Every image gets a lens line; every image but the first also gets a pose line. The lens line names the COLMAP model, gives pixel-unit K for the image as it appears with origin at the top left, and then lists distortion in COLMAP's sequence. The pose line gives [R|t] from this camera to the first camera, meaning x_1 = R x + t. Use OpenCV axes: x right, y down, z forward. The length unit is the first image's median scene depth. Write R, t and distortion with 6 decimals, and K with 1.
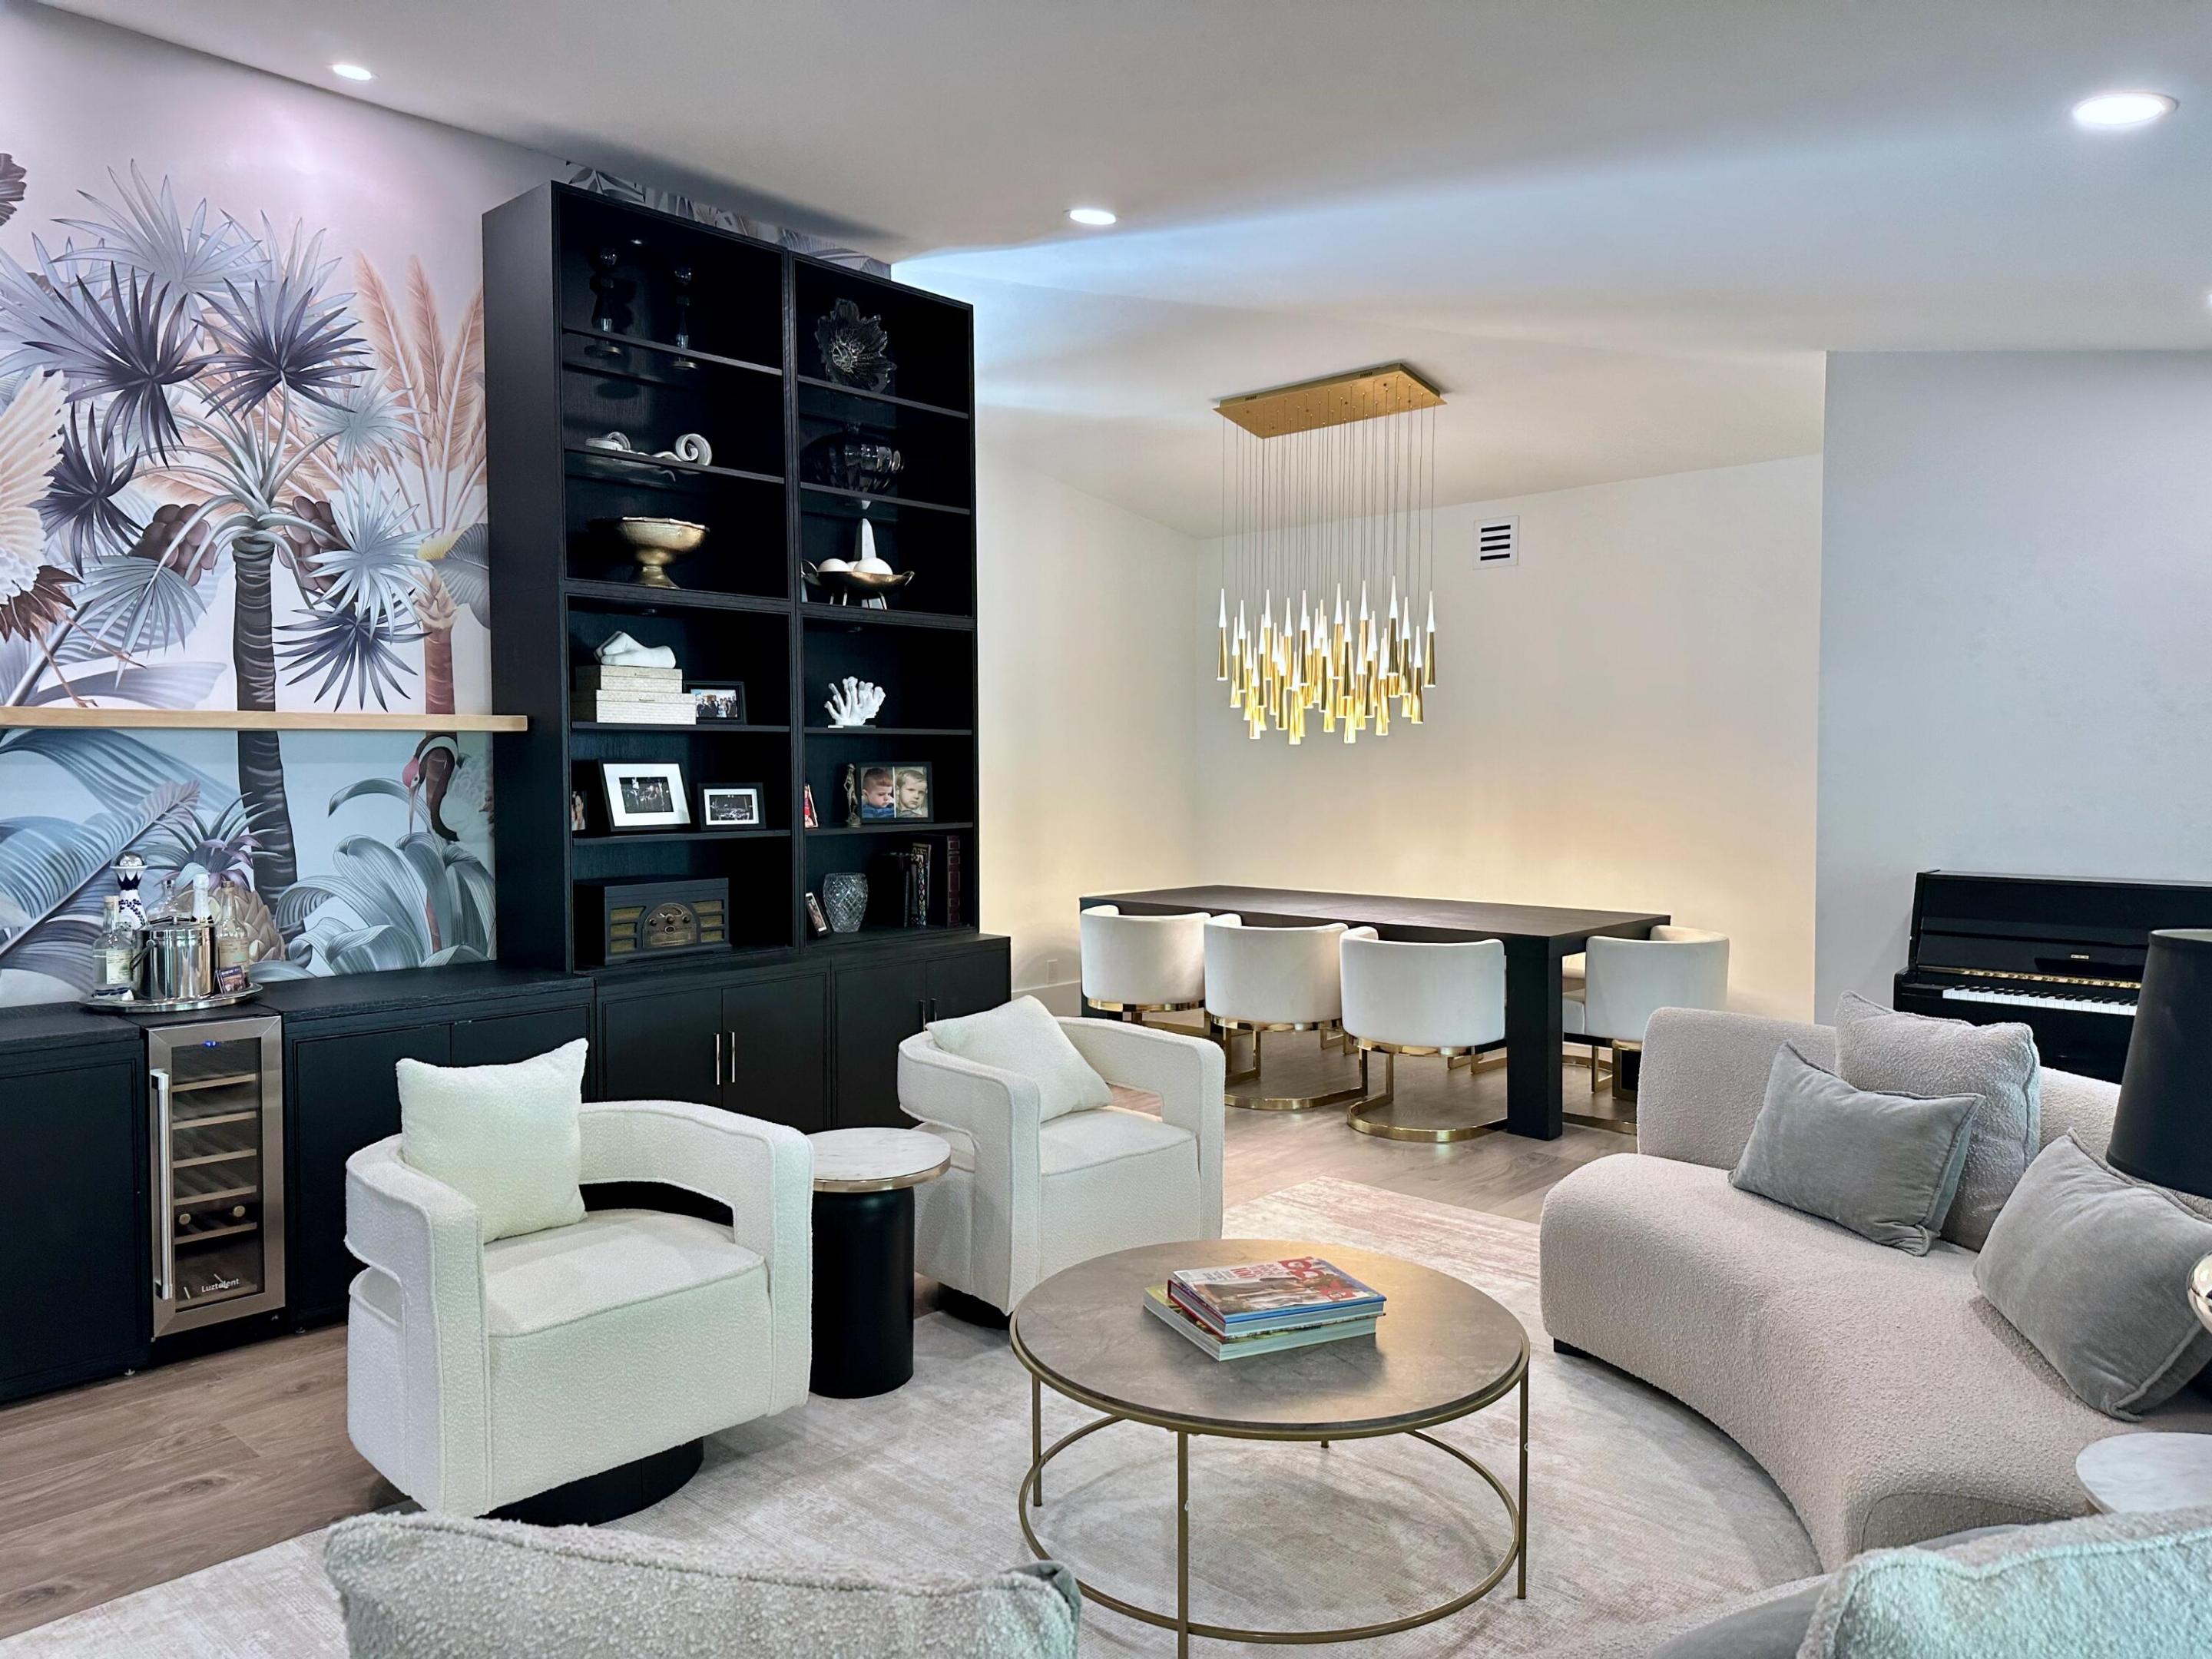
lens RADIAL K [[1548.5, 0, 1106.0], [0, 1548.5, 829.5], [0, 0, 1]] dist [0.059109, -0.066521]
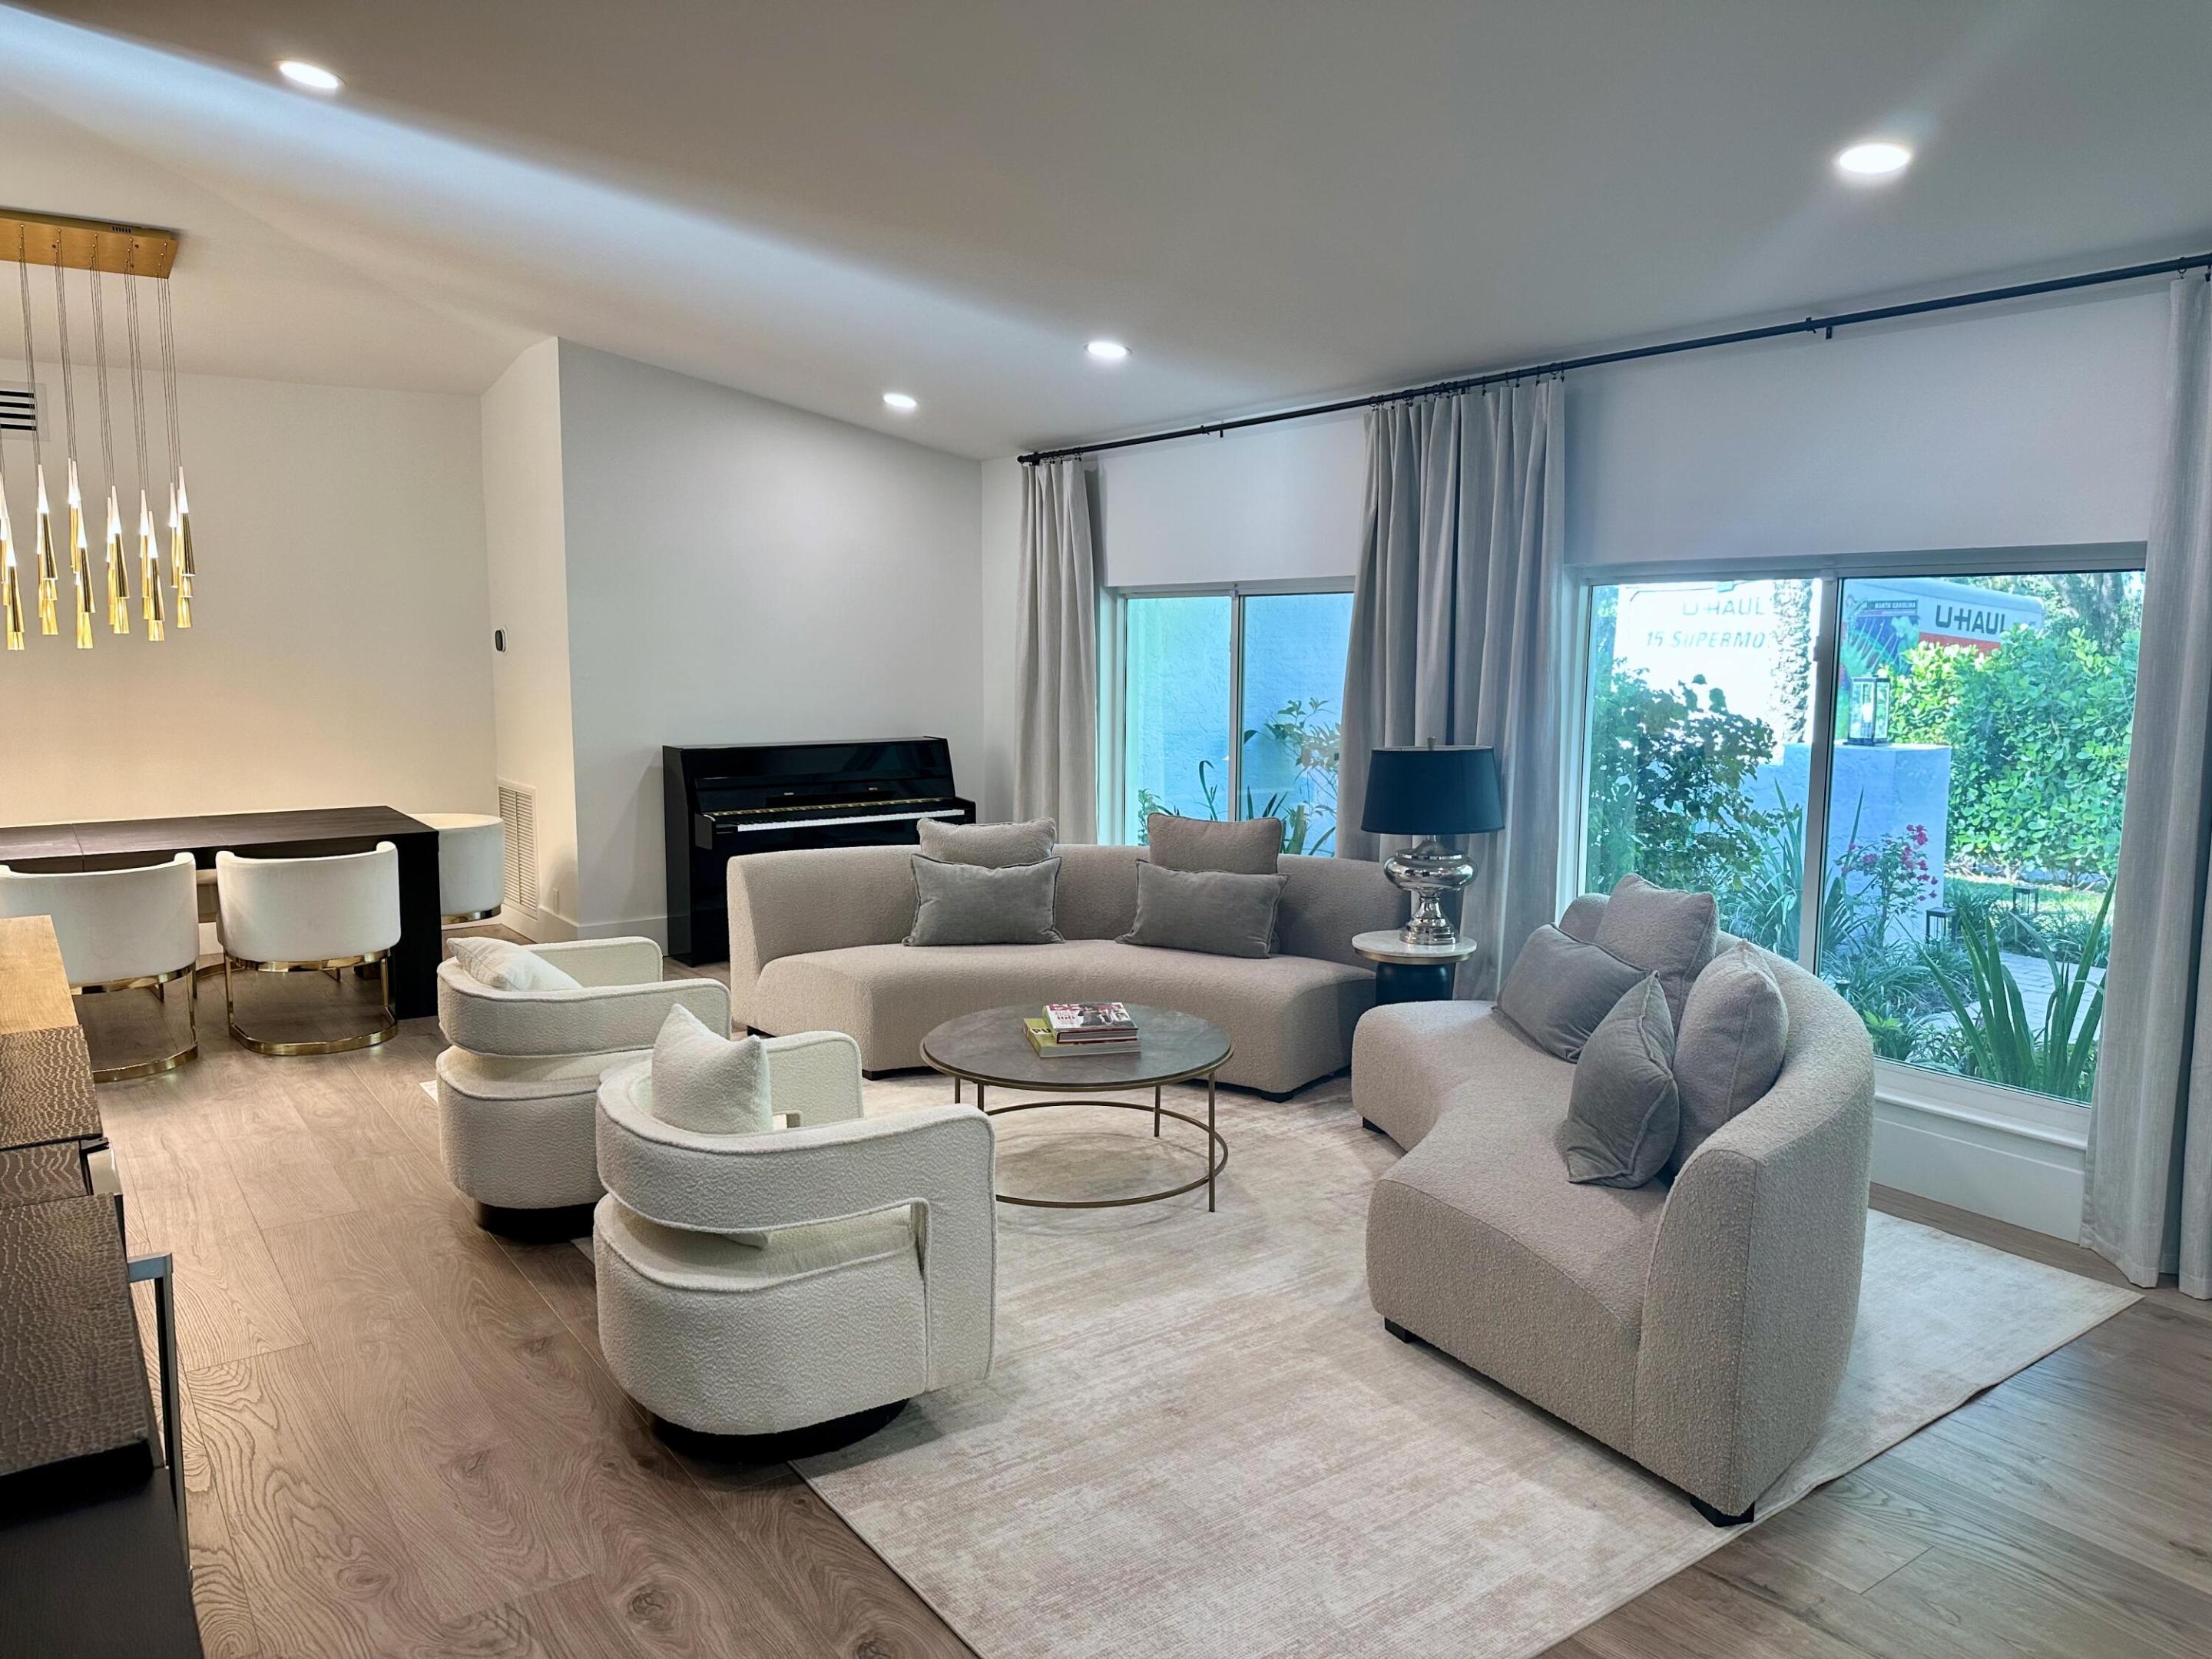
lens RADIAL K [[1548.5, 0, 1106.0], [0, 1548.5, 829.5], [0, 0, 1]] dist [0.059109, -0.066521]
pose [[0.209972, -0.121452, 0.970135, -0.920795], [0.043268, 0.992437, 0.114879, -0.052768], [-0.976749, 0.017854, 0.213639, 0.413787]]
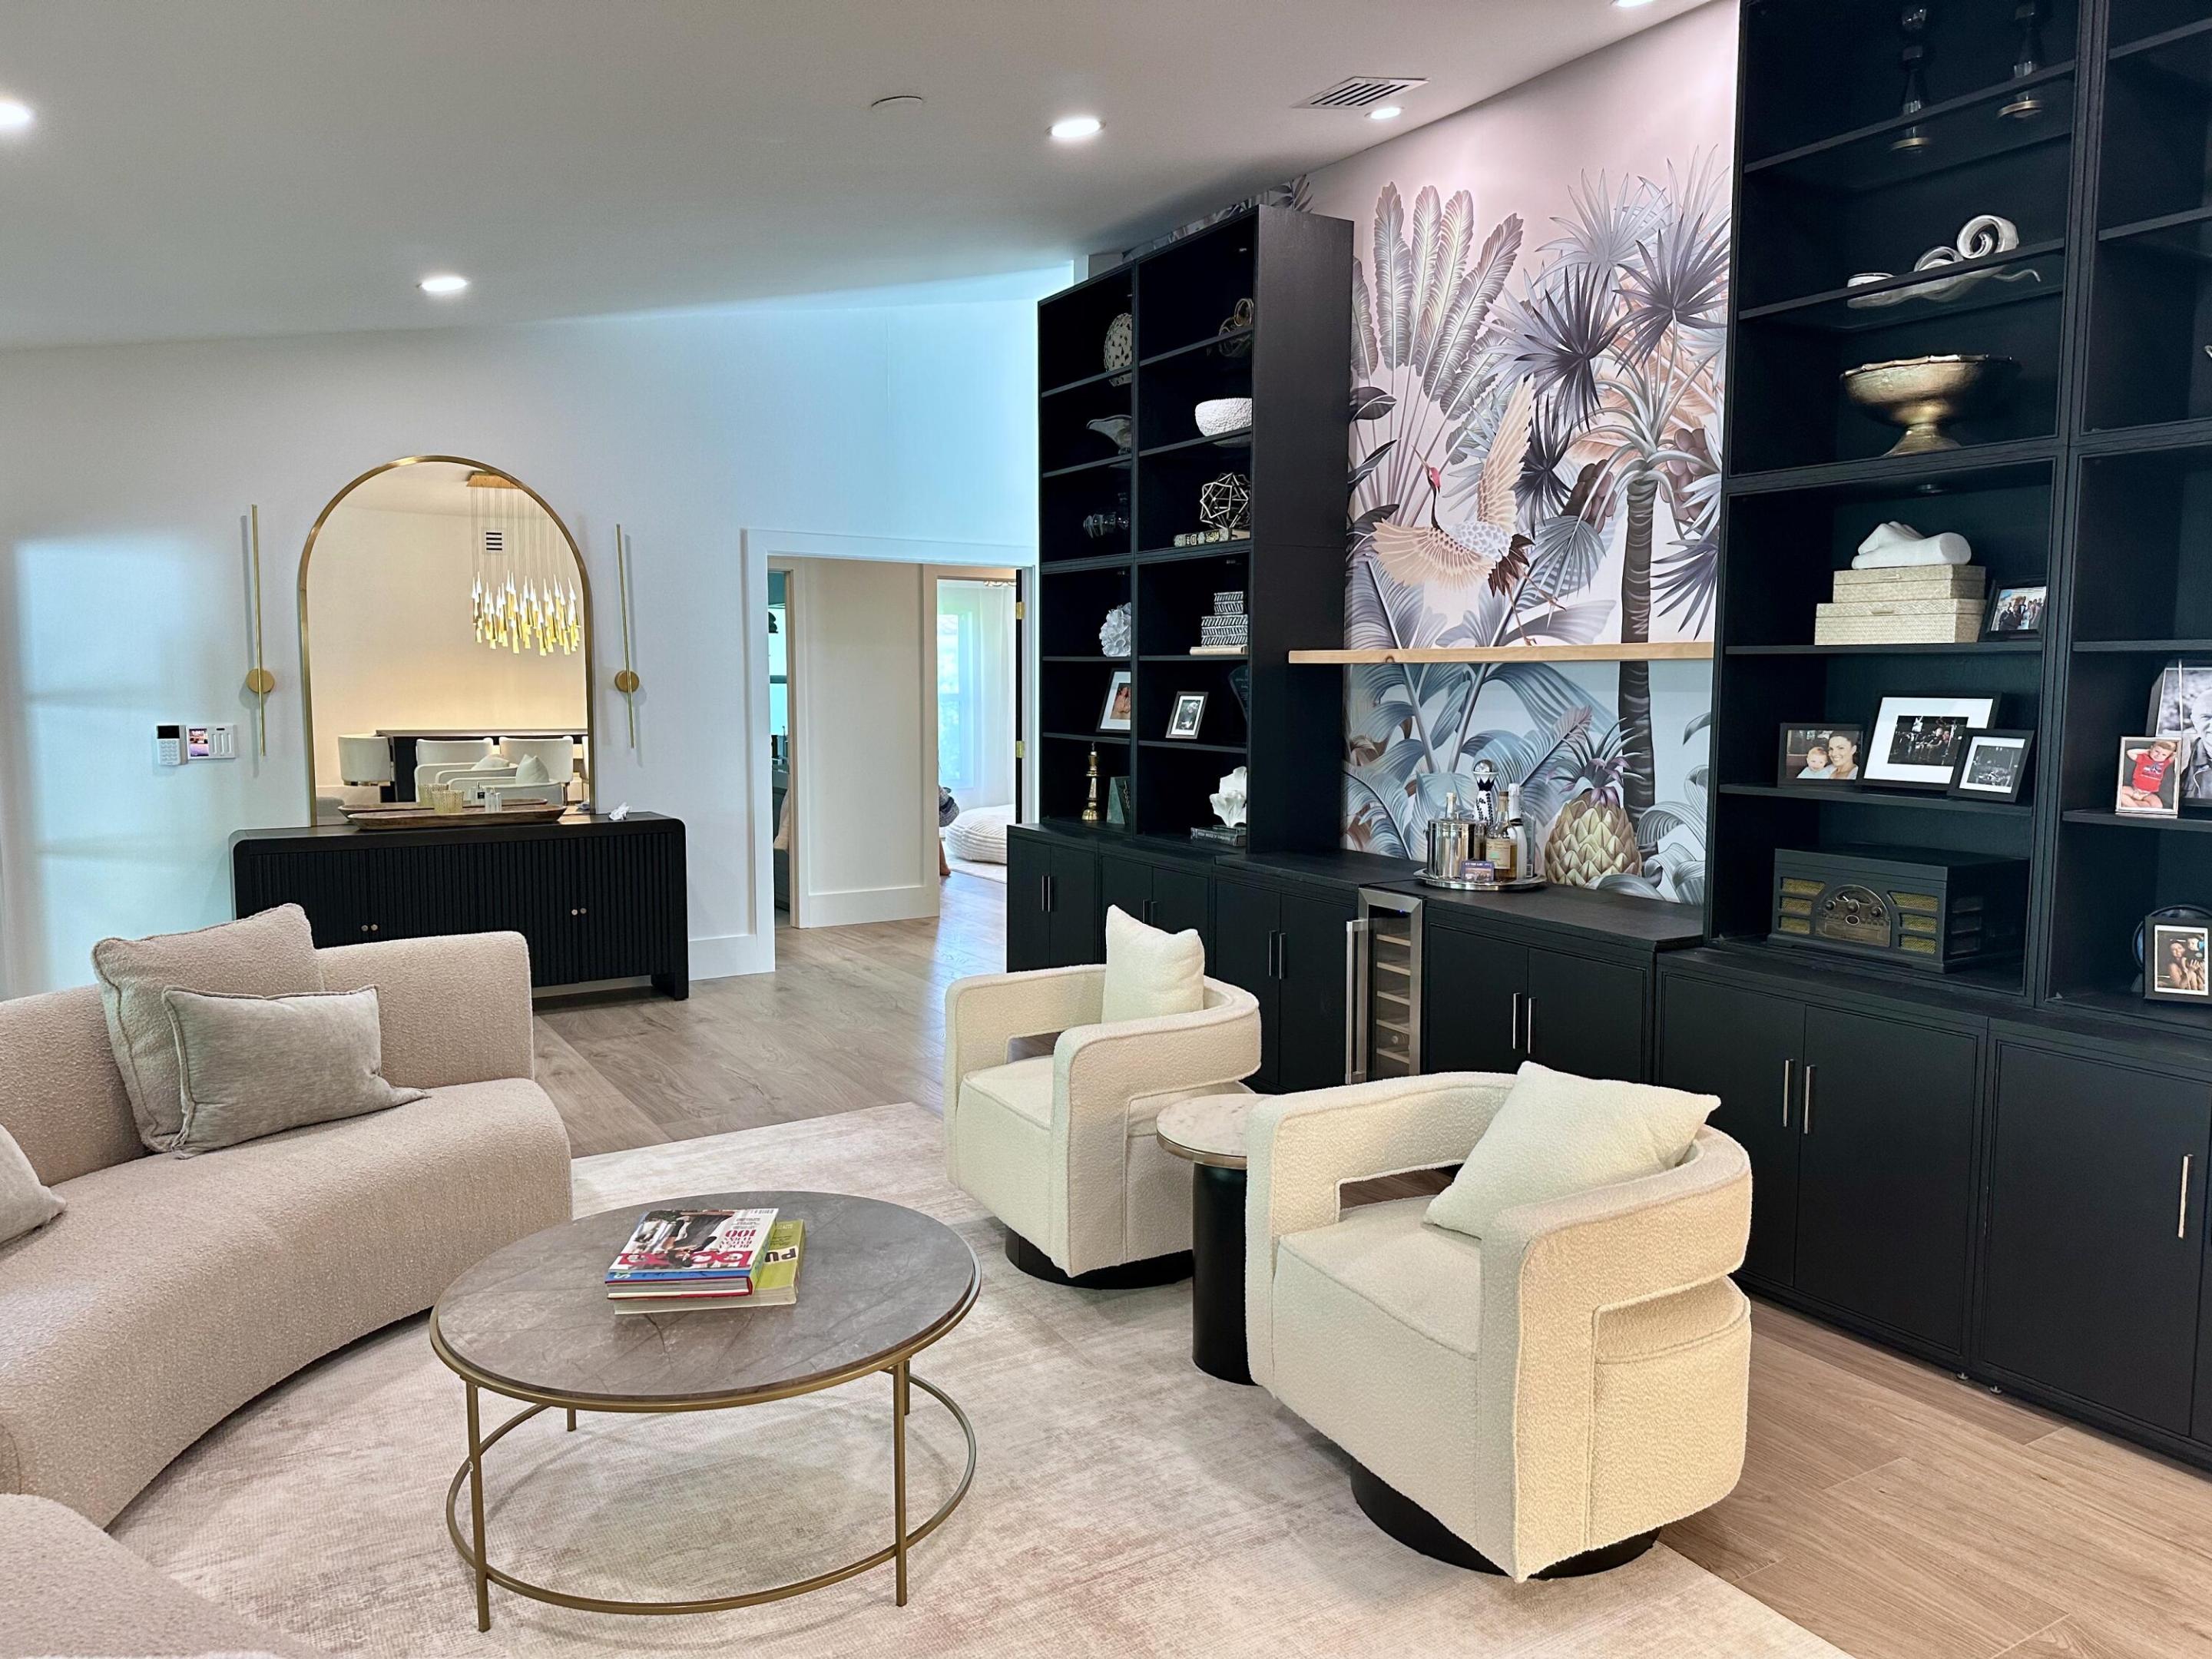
lens RADIAL K [[1532.7, 0, 1106.0], [0, 1532.7, 829.5], [0, 0, 1]] dist [0.179243, -0.336413]
pose [[-0.282657, 0.095434, -0.954462, 0.603709], [-0.050705, 0.992161, 0.114219, -0.052417], [0.957880, 0.080681, -0.275602, 0.964283]]
